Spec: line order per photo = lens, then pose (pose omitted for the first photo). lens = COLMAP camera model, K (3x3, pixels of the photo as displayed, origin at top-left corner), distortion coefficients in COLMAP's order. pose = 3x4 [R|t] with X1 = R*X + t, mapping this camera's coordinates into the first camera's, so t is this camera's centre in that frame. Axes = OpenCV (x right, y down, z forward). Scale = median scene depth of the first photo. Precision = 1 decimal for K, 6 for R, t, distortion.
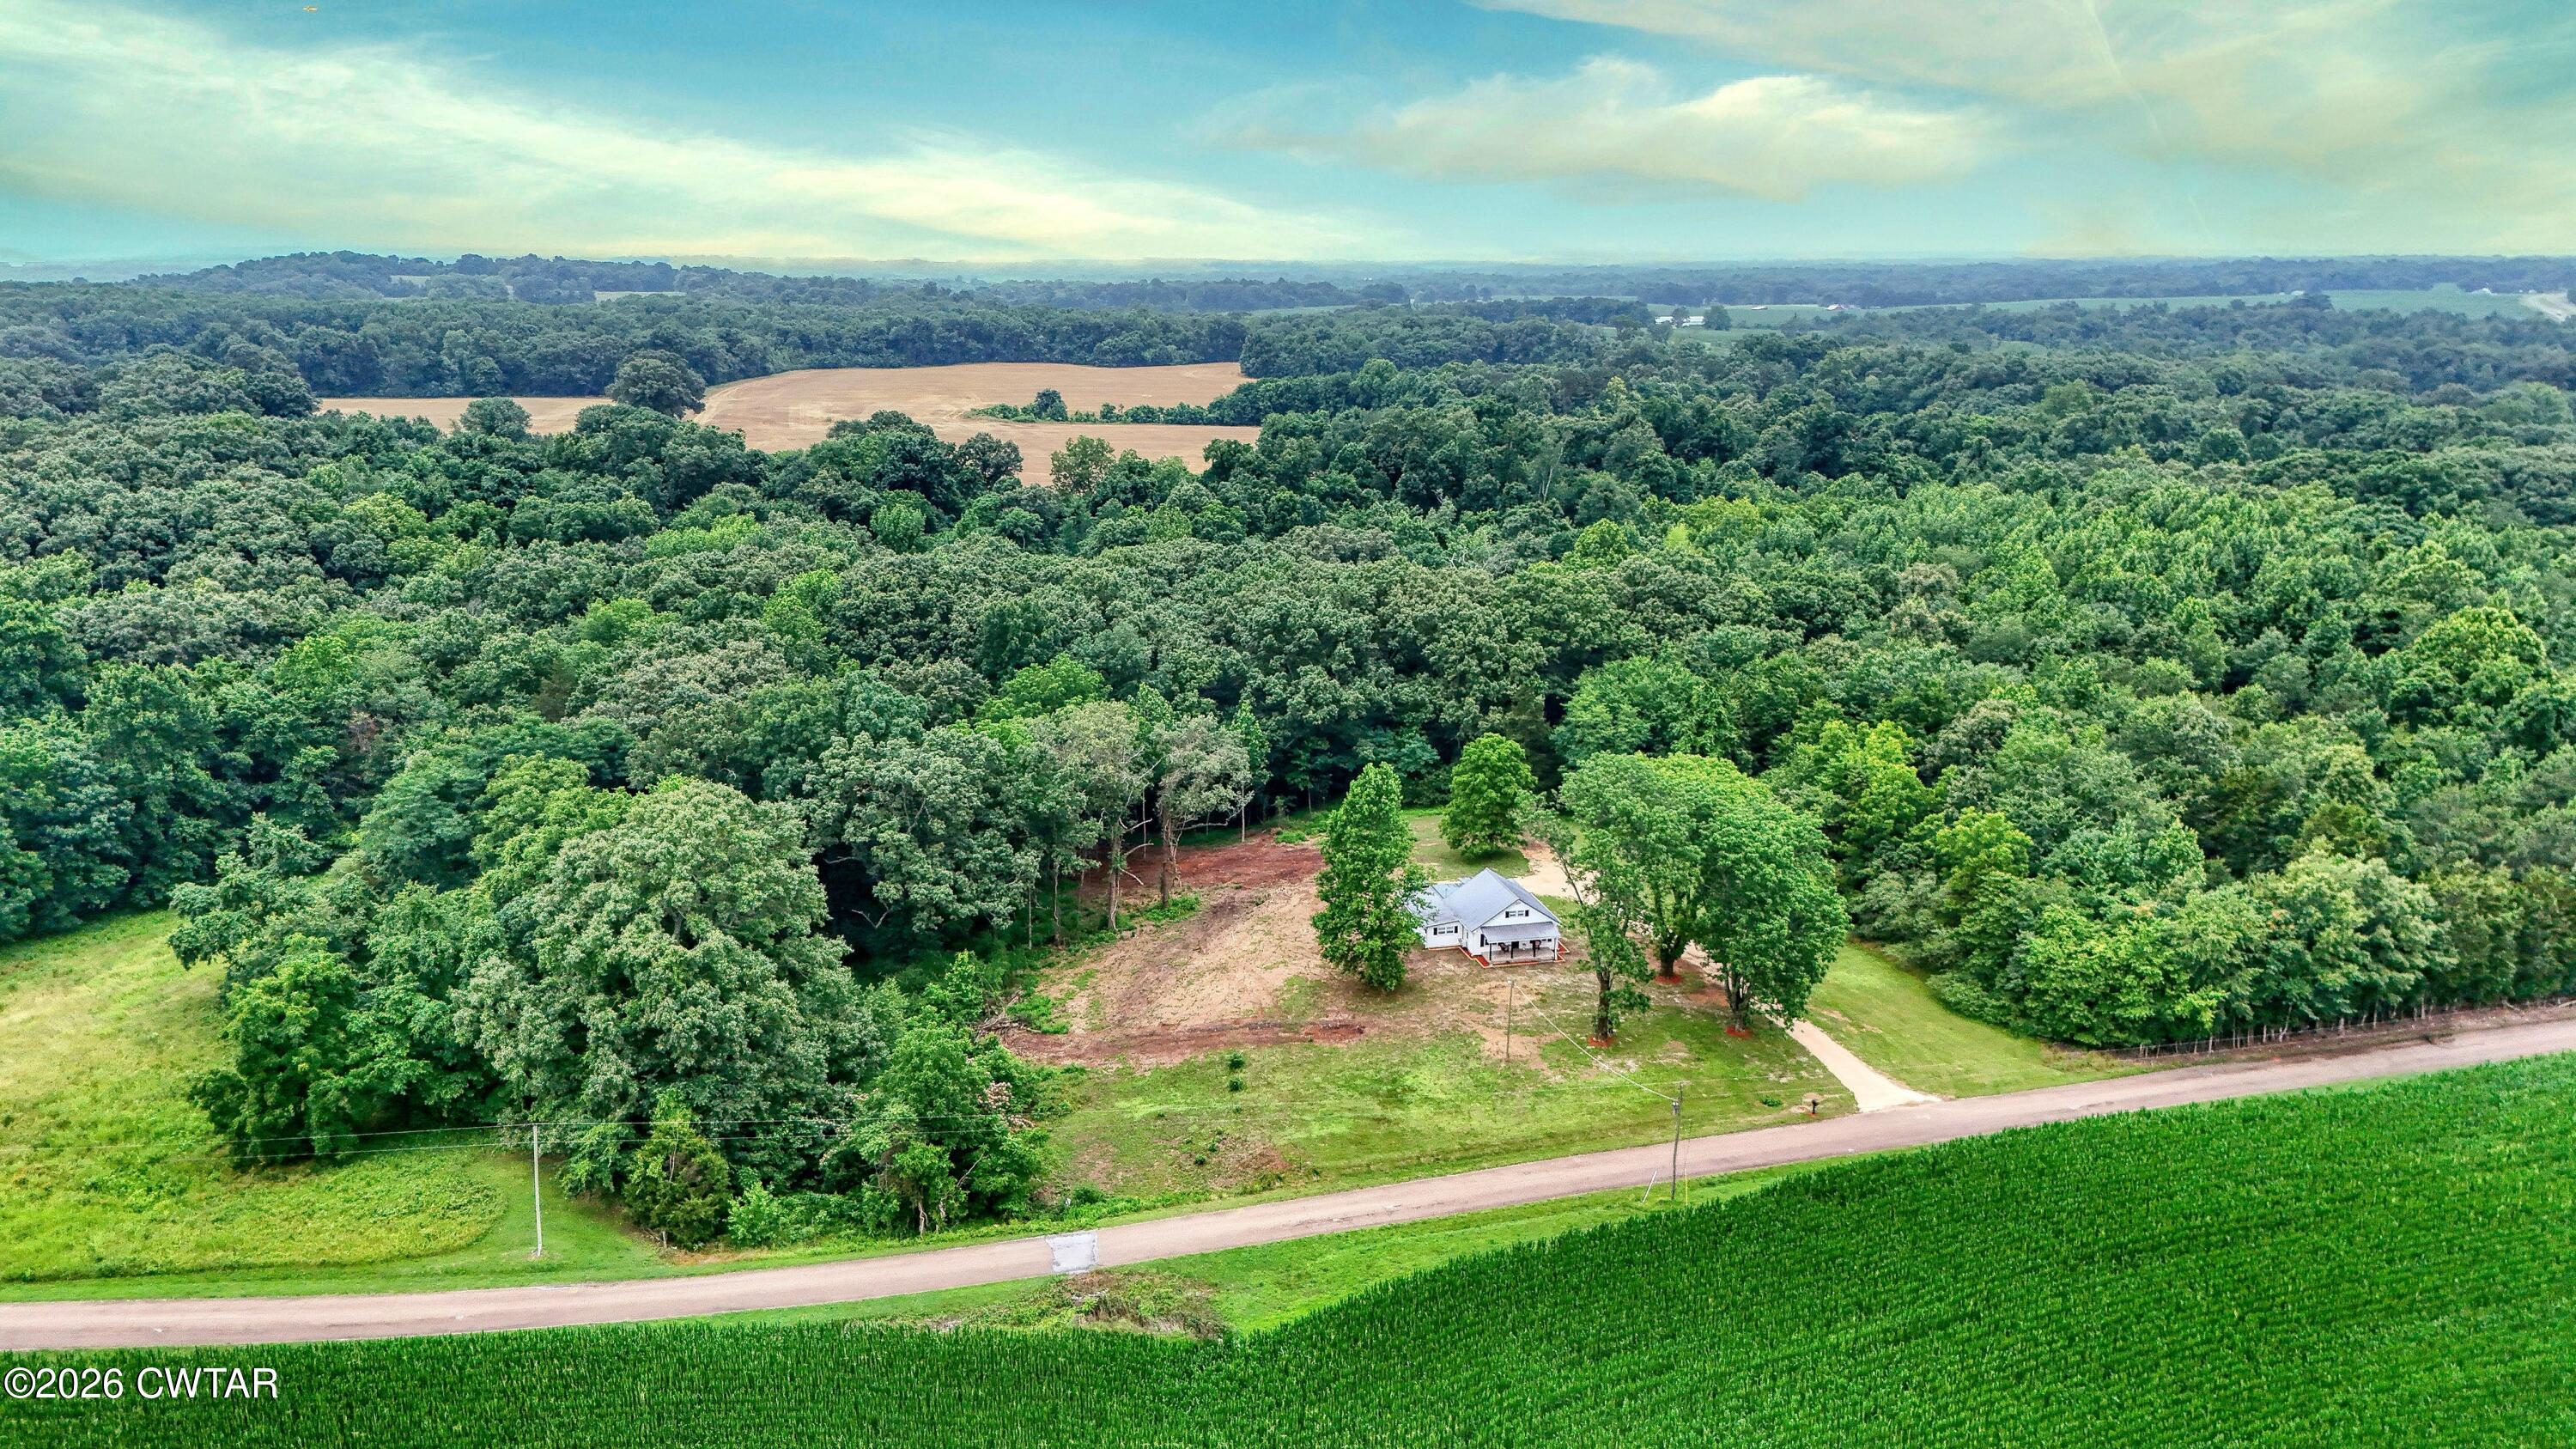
lens RADIAL K [[1902.0, 0, 1286.7], [0, 1902.0, 723.5], [0, 0, 1]] dist [0.061151, -0.041928]
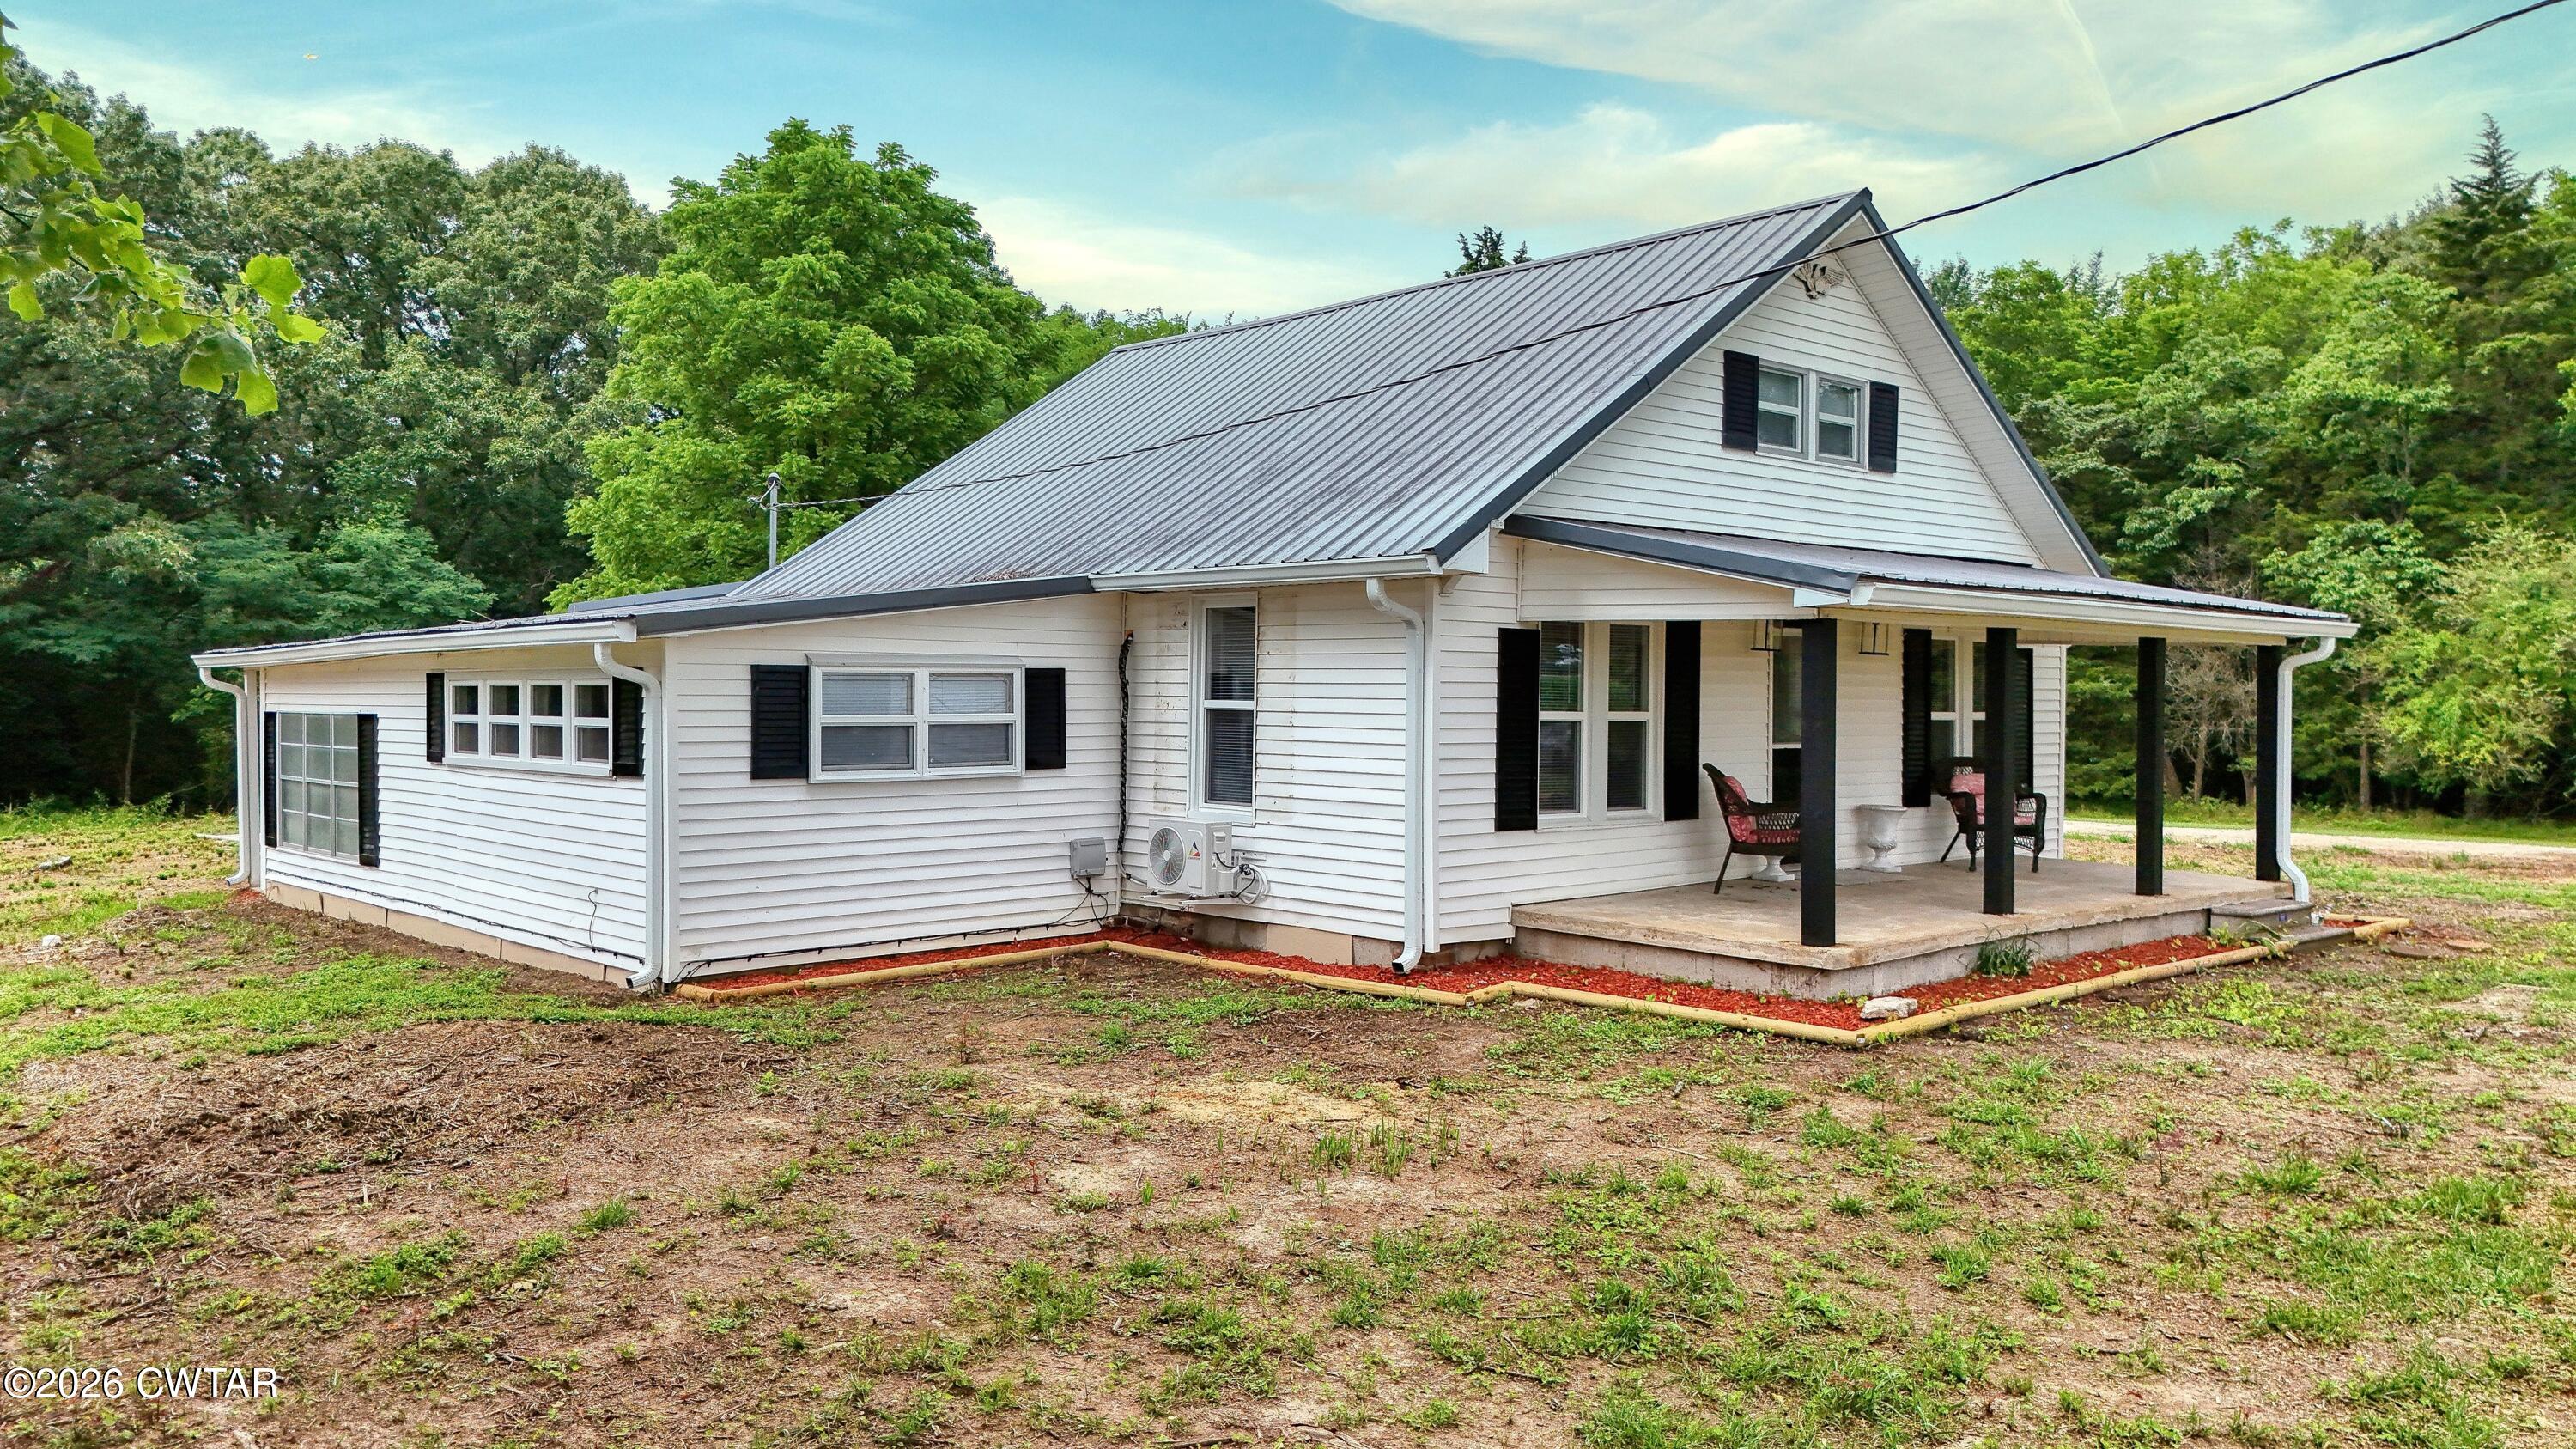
lens RADIAL K [[1902.0, 0, 1315.0], [0, 1902.0, 721.7], [0, 0, 1]] dist [0.061151, -0.041928]
pose [[0.869447, -0.012649, 0.493864, 0.061178], [0.119622, 0.975314, -0.185614, 0.124997], [-0.479325, 0.220458, 0.849497, 0.939330]]
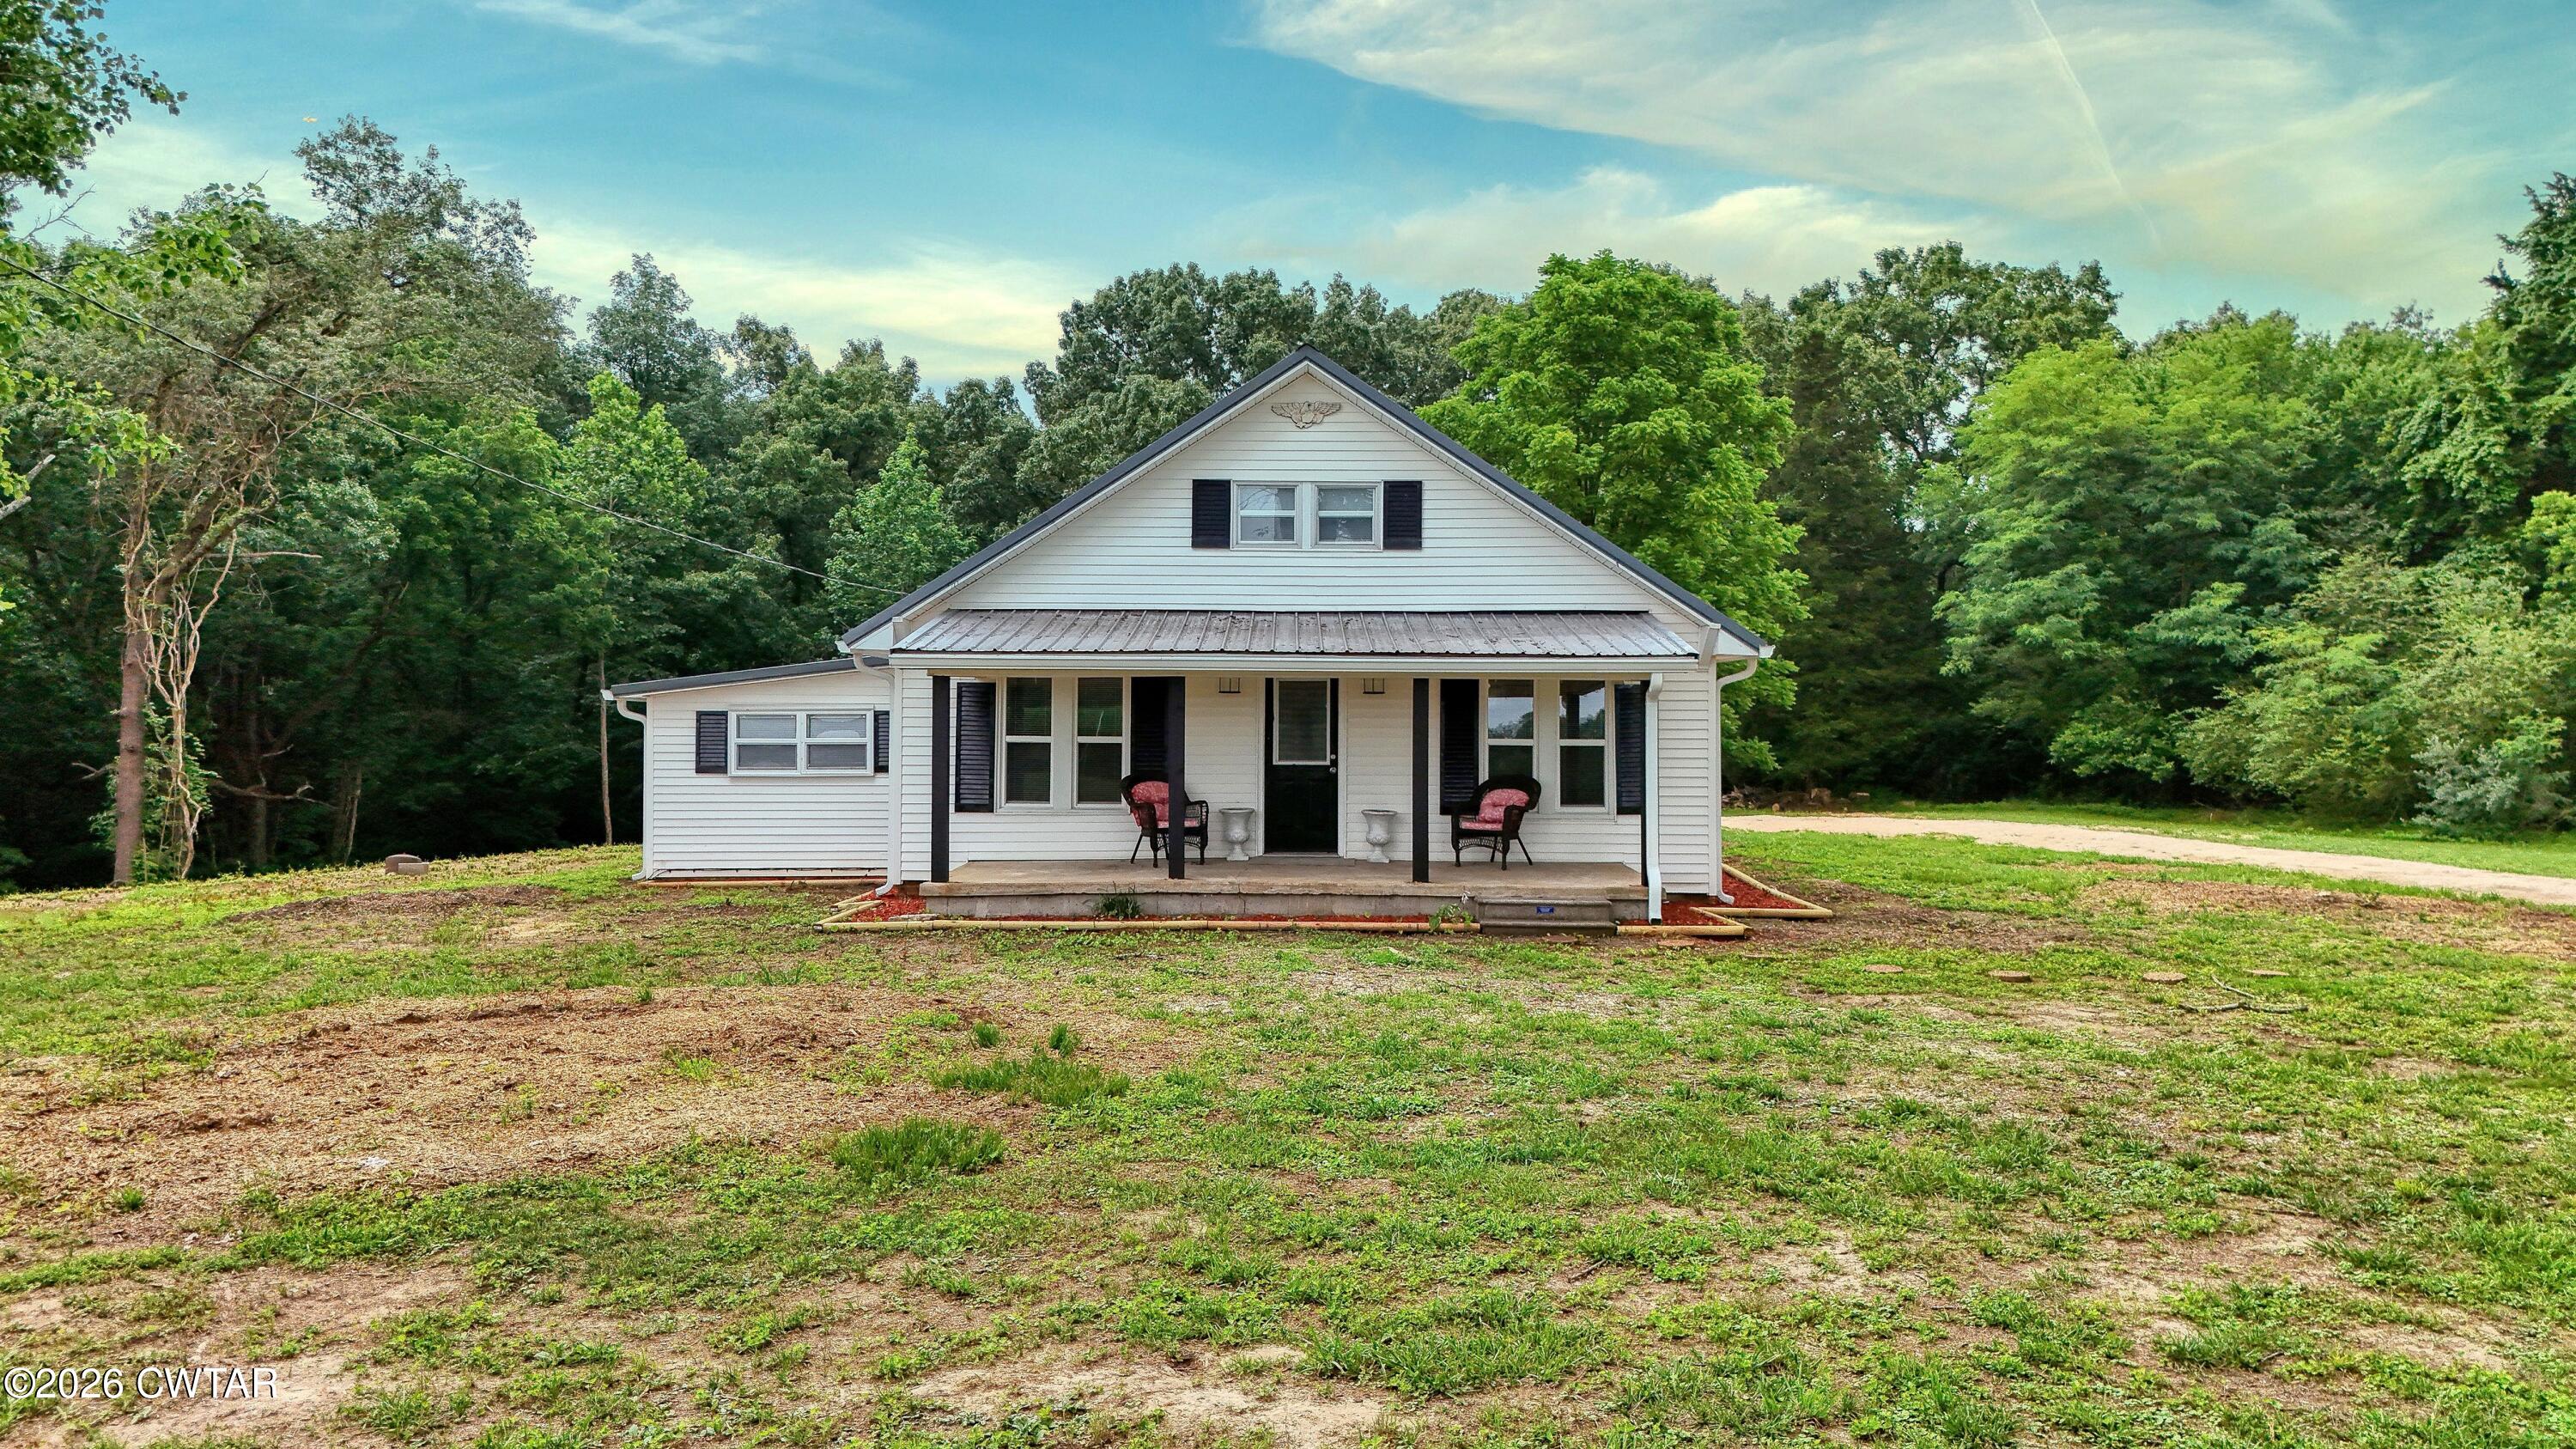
lens RADIAL K [[1902.0, 0, 1298.9], [0, 1902.0, 720.2], [0, 0, 1]] dist [0.061151, -0.041928]
pose [[0.972982, -0.007045, -0.230773, 0.145374], [-0.048569, 0.970922, -0.234418, 0.136178], [0.225714, 0.239293, 0.944347, 0.896566]]
